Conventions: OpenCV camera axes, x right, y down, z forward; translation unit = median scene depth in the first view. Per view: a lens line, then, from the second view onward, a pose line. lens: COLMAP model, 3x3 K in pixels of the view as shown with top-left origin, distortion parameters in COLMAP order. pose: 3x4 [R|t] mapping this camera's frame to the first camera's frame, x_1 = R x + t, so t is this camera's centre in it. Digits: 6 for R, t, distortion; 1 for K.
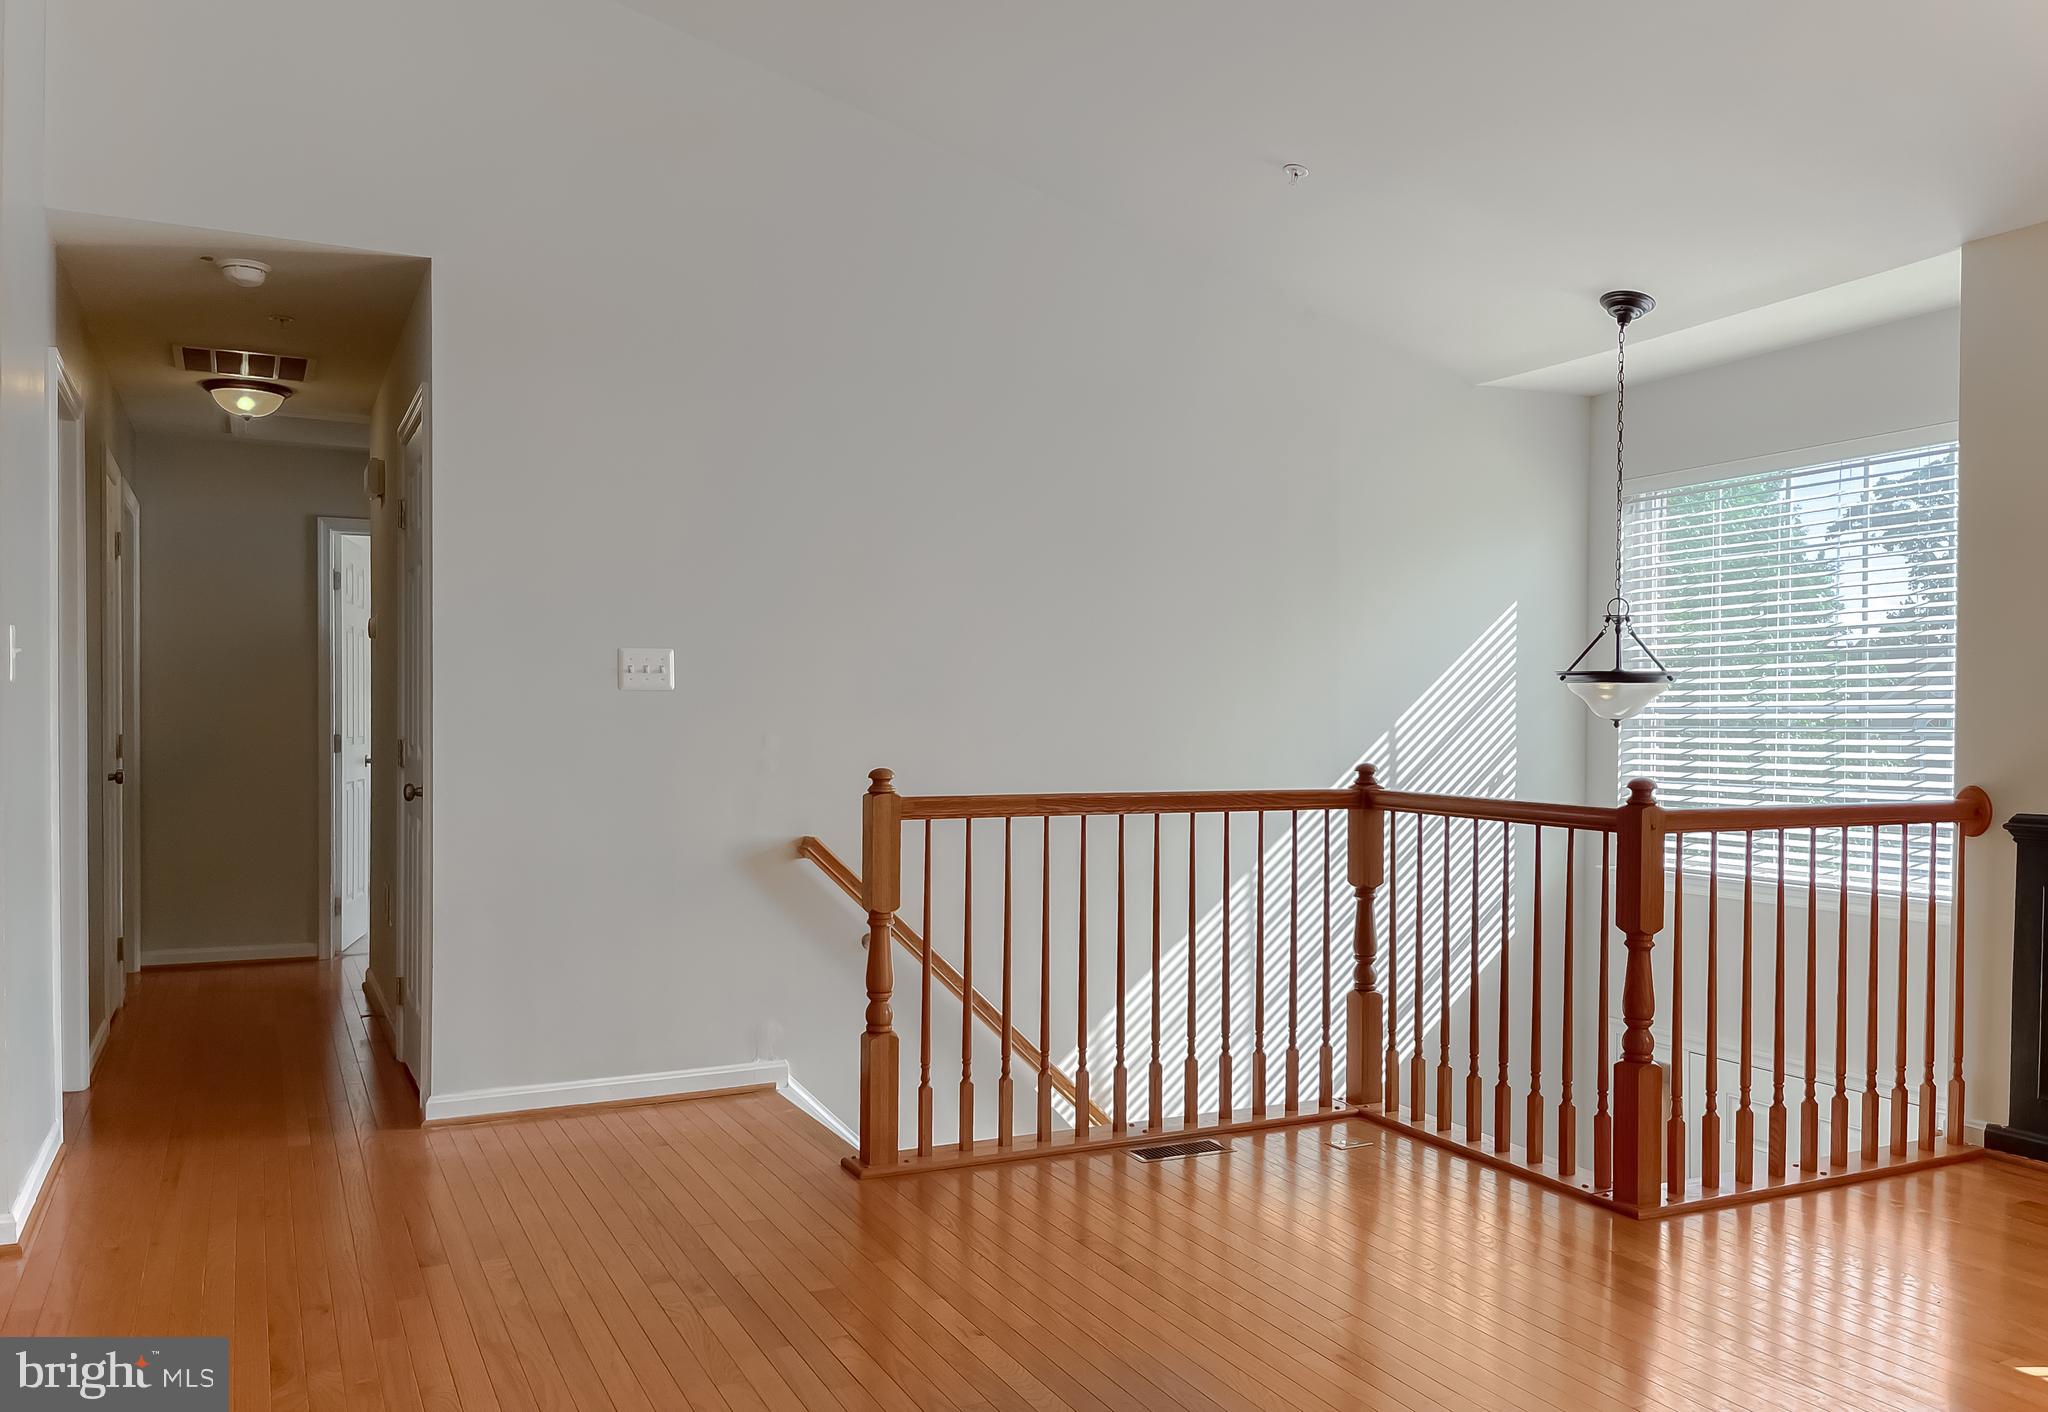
lens RADIAL K [[1602.7, 0, 1027.8], [0, 1602.7, 742.4], [0, 0, 1]] dist [0.038827, -0.006766]
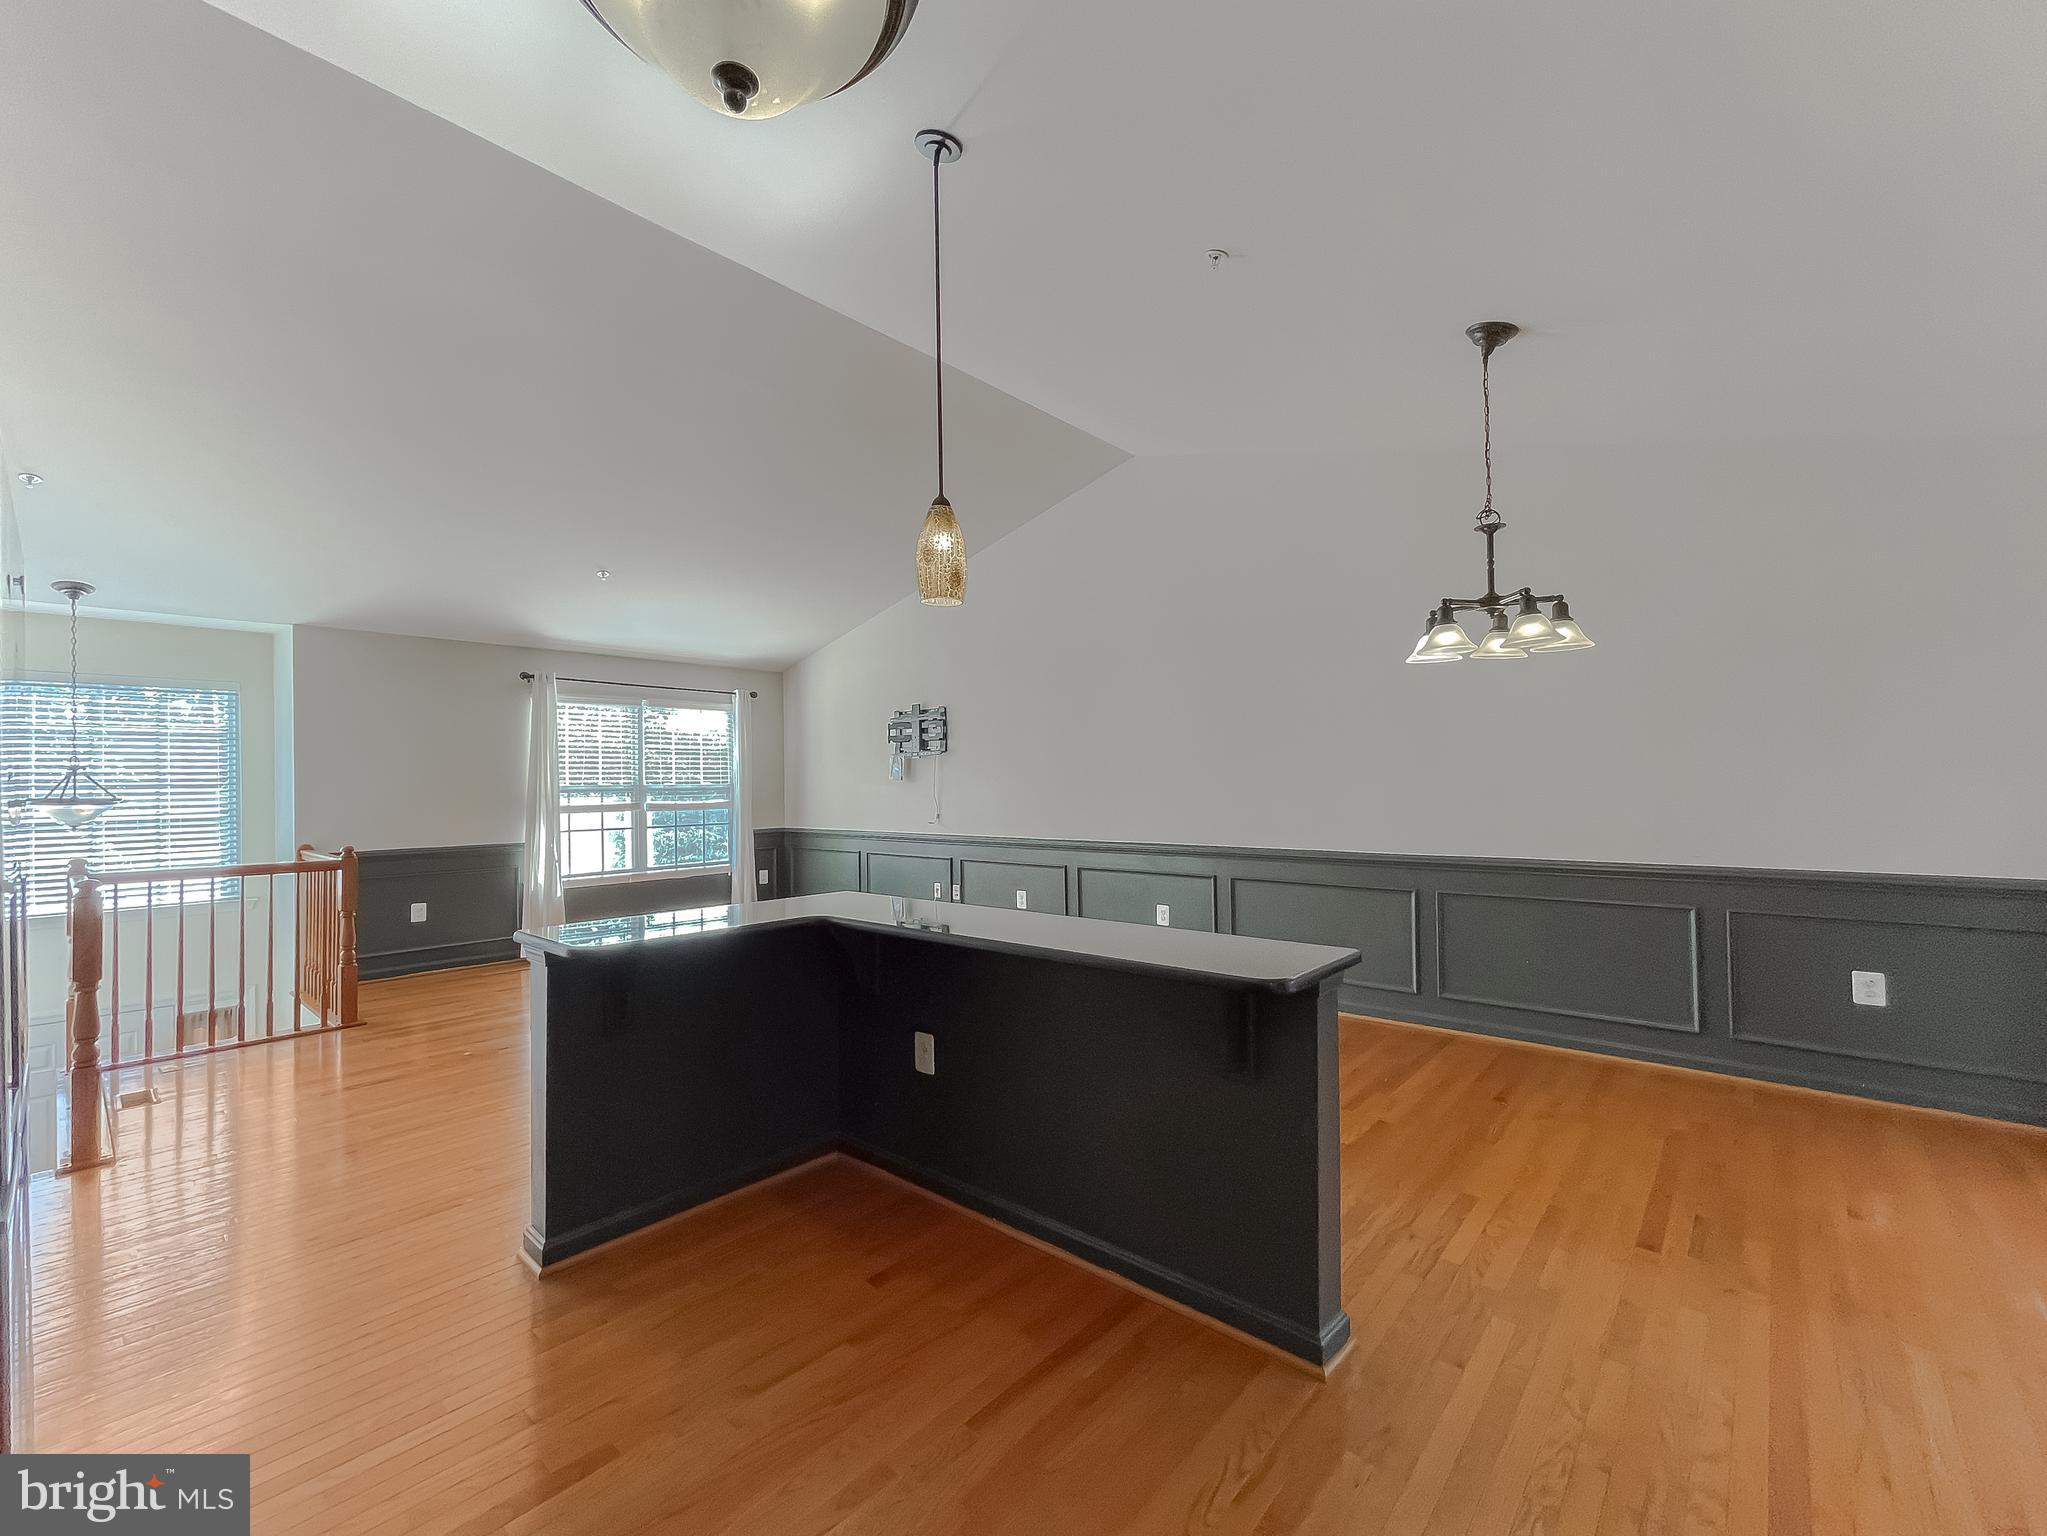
lens RADIAL K [[864.3, 0, 1014.1], [0, 864.3, 772.6], [0, 0, 1]] dist [-0.022741, 0.016322]
pose [[-0.383048, 0.011475, 0.923657, -0.997347], [0.024588, 0.999695, -0.002223, -0.051393], [-0.923401, 0.021859, -0.383213, 0.476649]]
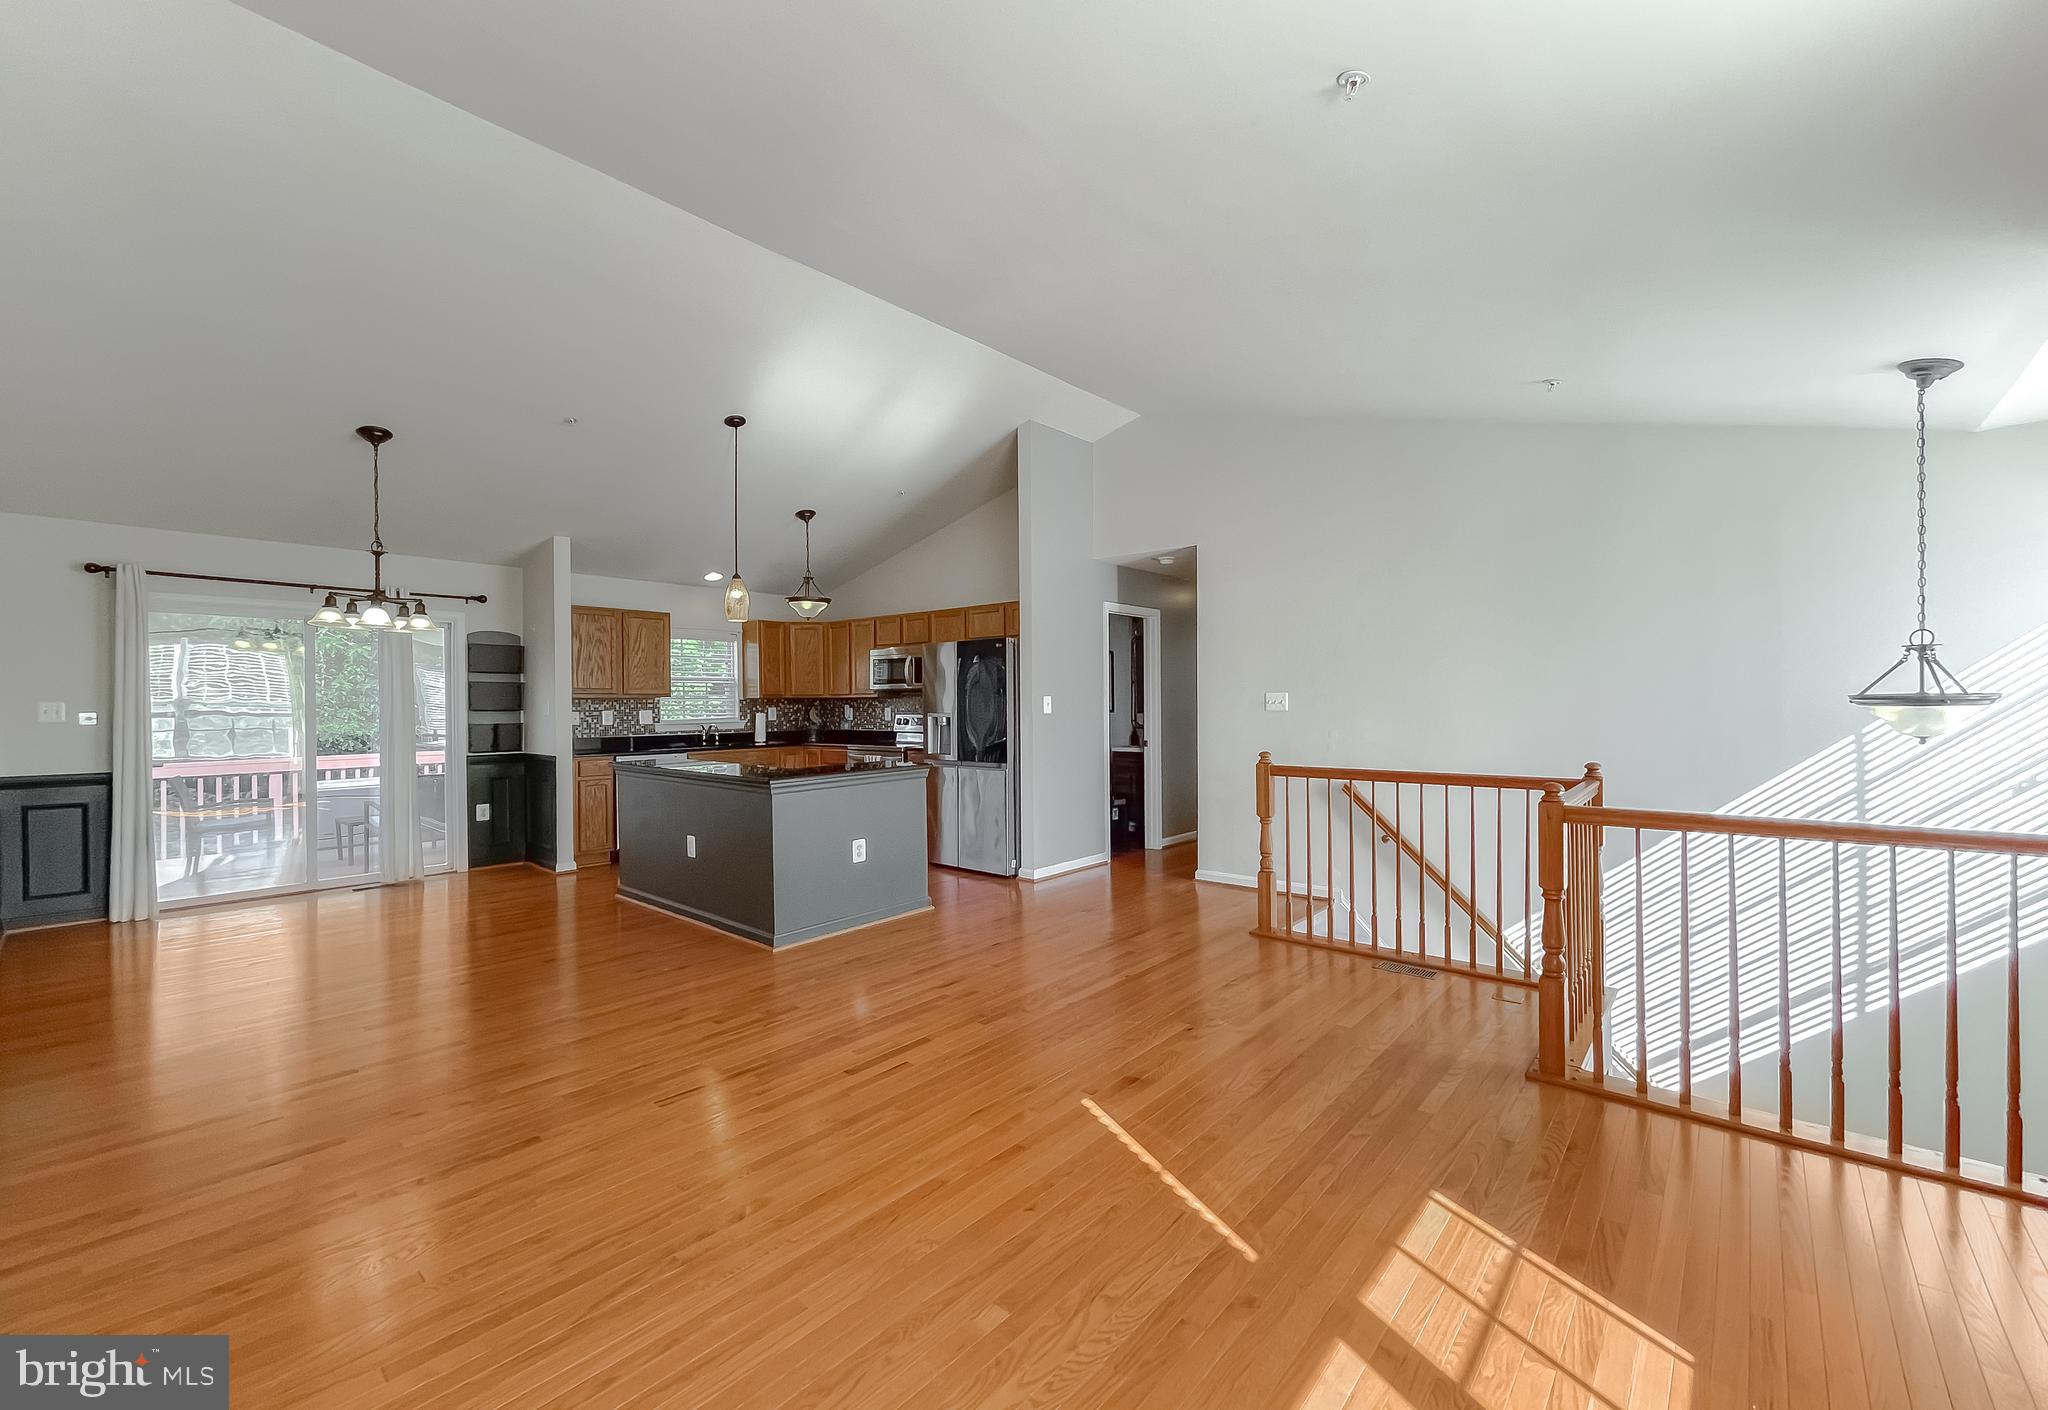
lens RADIAL K [[841.5, 0, 1017.1], [0, 841.5, 704.1], [0, 0, 1]] dist [-0.001487, 0.000256]
pose [[0.388908, -0.003666, -0.921269, 0.750716], [-0.001301, 0.999989, -0.004529, -0.038384], [0.921275, 0.002960, 0.388899, 0.211426]]
